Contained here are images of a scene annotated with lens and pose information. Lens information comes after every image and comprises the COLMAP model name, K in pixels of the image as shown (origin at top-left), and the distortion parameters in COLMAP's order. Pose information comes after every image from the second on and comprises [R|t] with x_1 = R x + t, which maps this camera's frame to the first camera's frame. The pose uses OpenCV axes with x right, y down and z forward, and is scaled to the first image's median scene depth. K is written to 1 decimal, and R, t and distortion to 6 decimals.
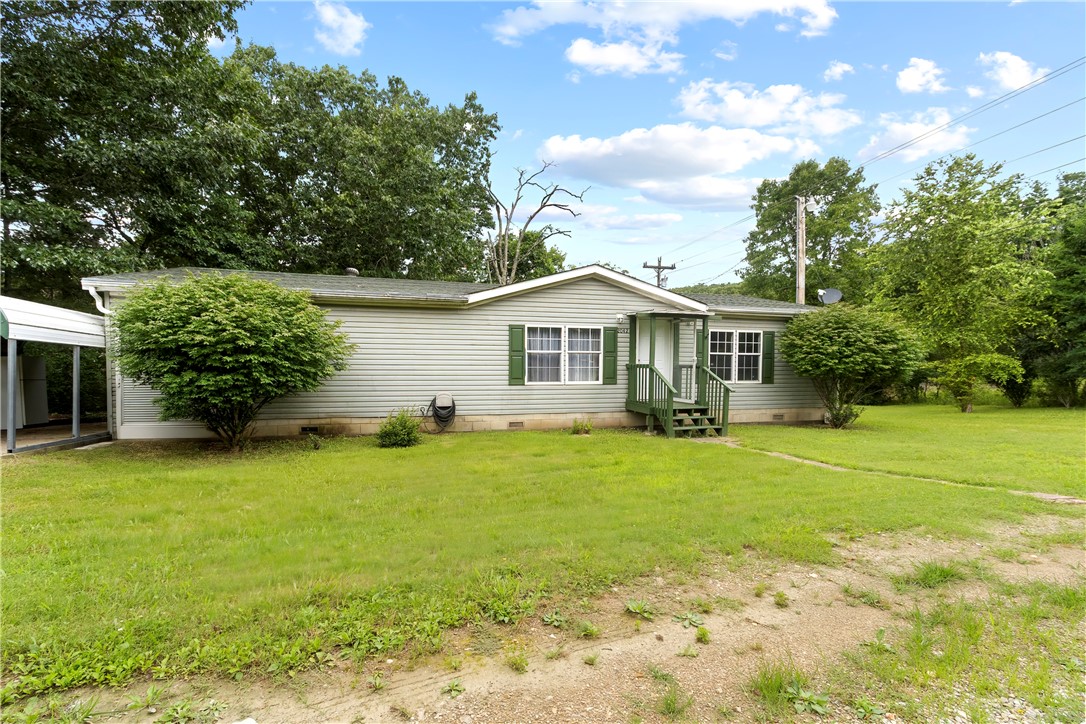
lens RADIAL K [[499.2, 0, 546.8], [0, 499.2, 370.5], [0, 0, 1]] dist [0.008290, -0.001286]
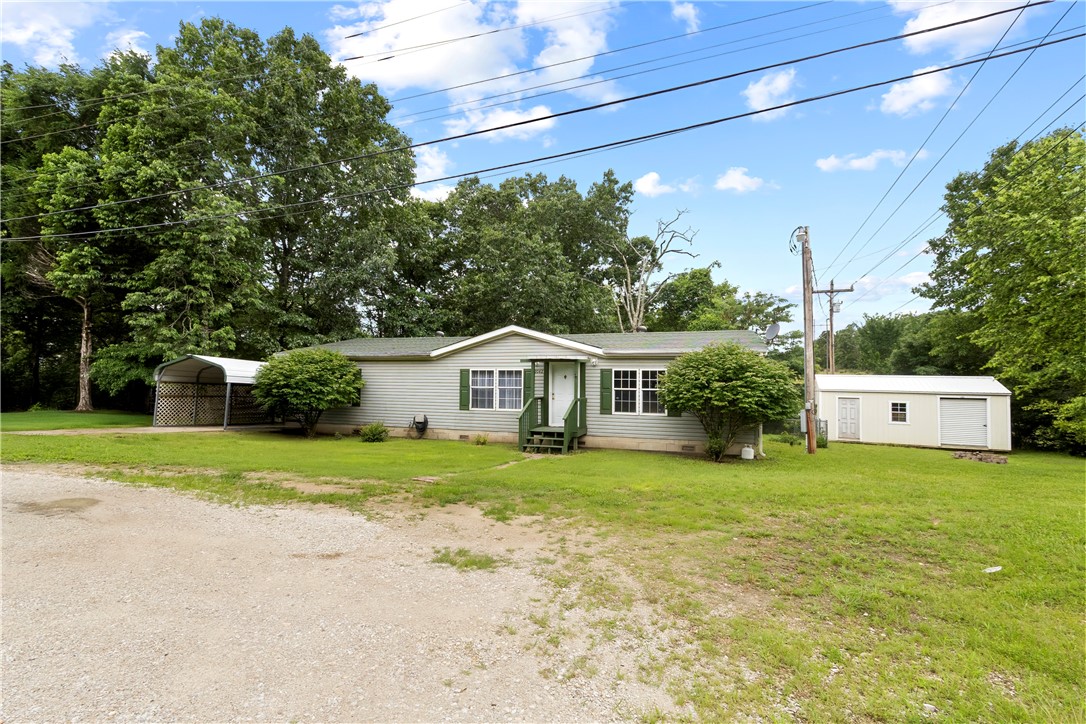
lens RADIAL K [[499.2, 0, 549.8], [0, 499.2, 361.6], [0, 0, 1]] dist [0.008290, -0.001286]
pose [[0.818110, -0.027443, -0.574407, 0.957772], [-0.019360, 0.996980, -0.075207, -0.006902], [0.574736, 0.072648, 0.815108, -0.062043]]
